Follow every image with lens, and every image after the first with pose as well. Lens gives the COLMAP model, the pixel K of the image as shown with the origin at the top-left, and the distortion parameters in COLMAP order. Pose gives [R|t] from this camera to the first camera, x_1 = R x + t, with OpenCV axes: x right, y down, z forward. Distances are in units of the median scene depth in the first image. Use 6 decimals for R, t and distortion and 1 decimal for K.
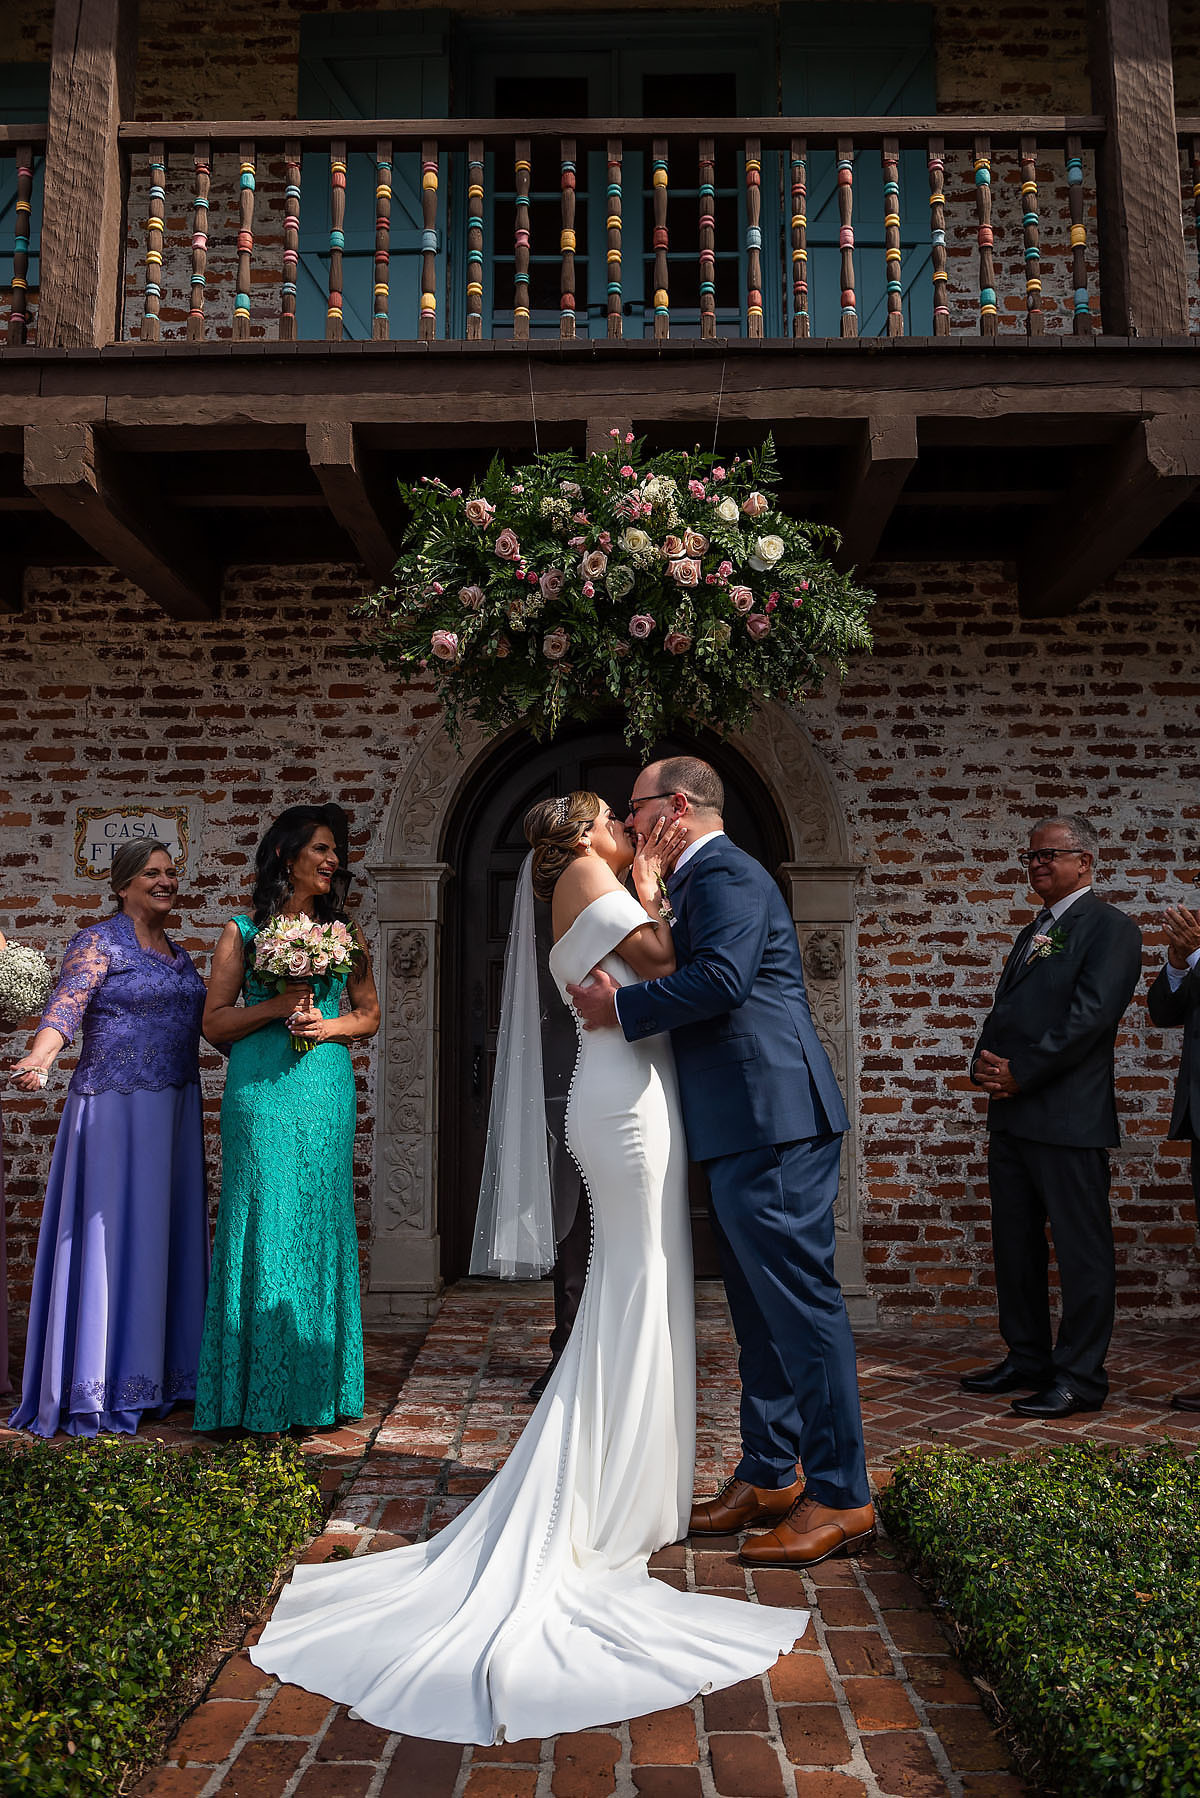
lens RADIAL K [[1473.7, 0, 600.0], [0, 1473.7, 899.0], [0, 0, 1]] dist [-0.021884, -0.004304]
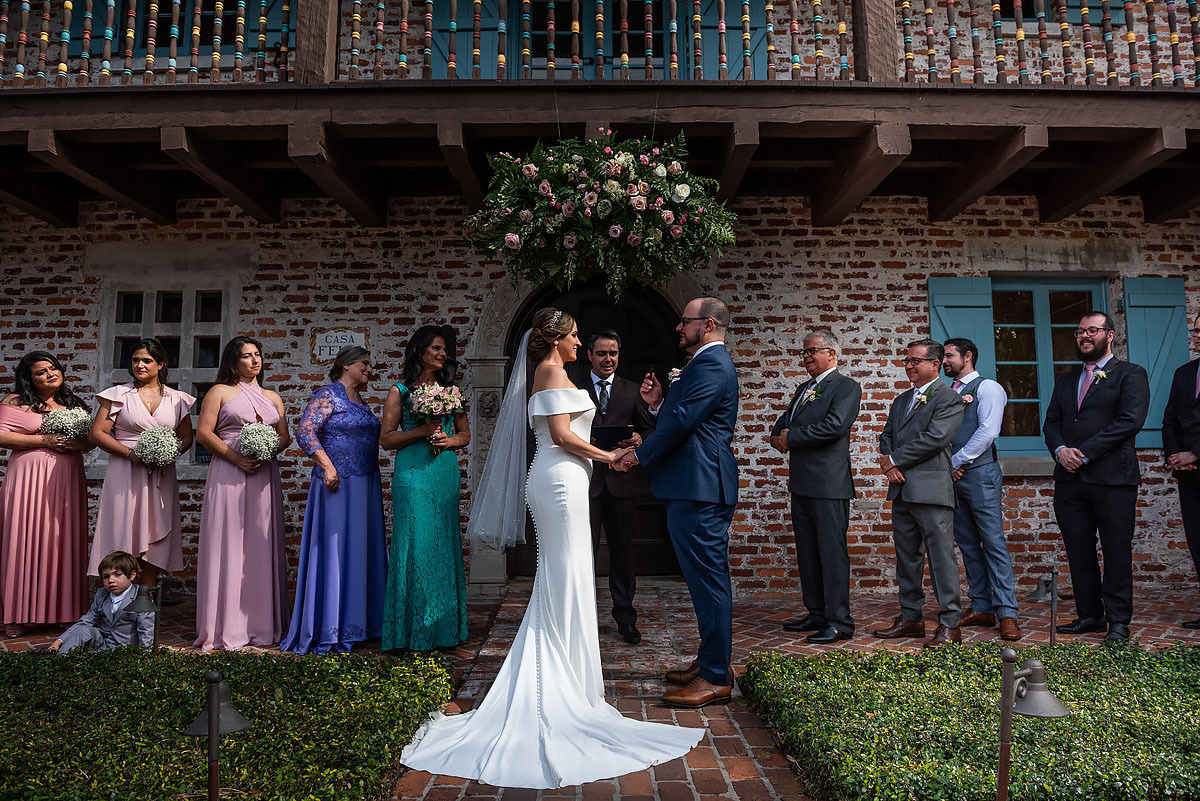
lens RADIAL K [[816.2, 0, 600.0], [0, 816.2, 400.5], [0, 0, 1]] dist [-0.052414, -0.000247]
pose [[0.999700, -0.002168, 0.024382, -0.013159], [0.001509, 0.999634, 0.027022, 0.003820], [-0.024432, -0.026977, 0.999337, -0.043629]]
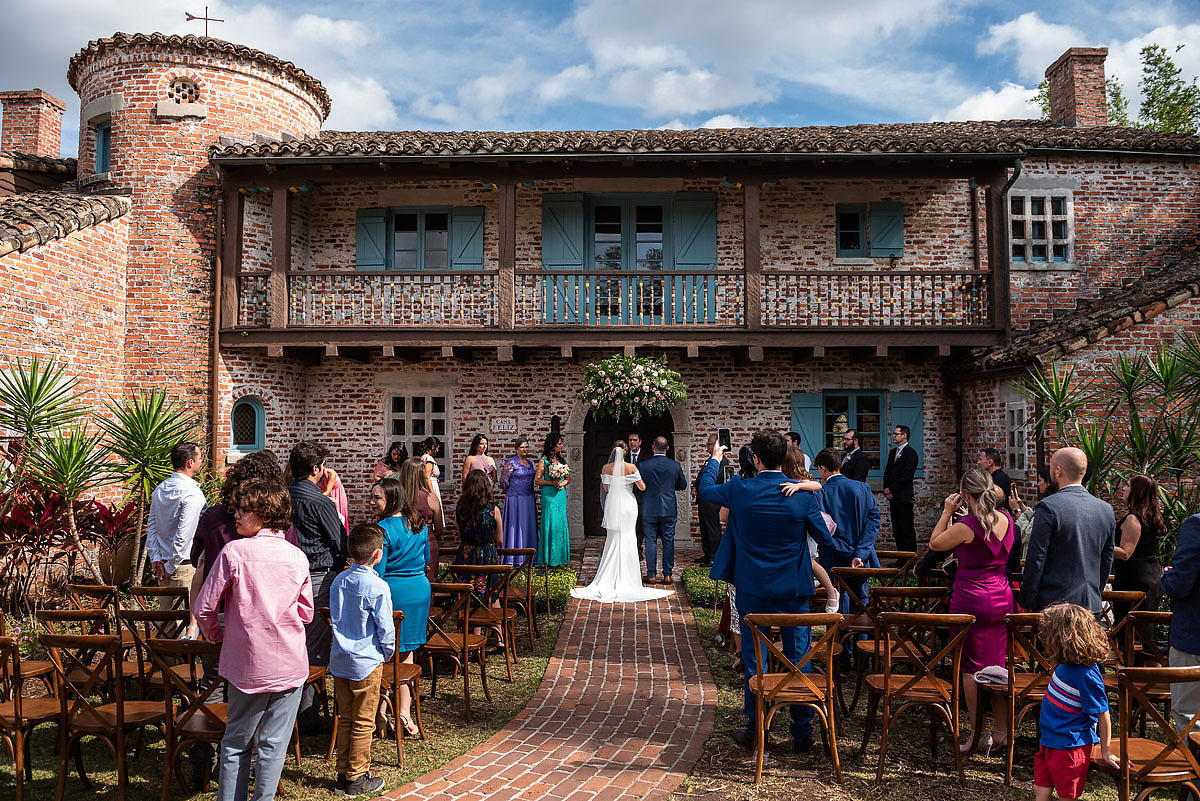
lens RADIAL K [[856.5, 0, 600.0], [0, 856.5, 400.5], [0, 0, 1]] dist [-0.050579, -0.000620]
pose [[0.999987, 0.000611, -0.005078, -0.054103], [-0.000128, 0.995521, 0.094536, -0.318535], [0.005113, -0.094534, 0.995508, -1.246120]]
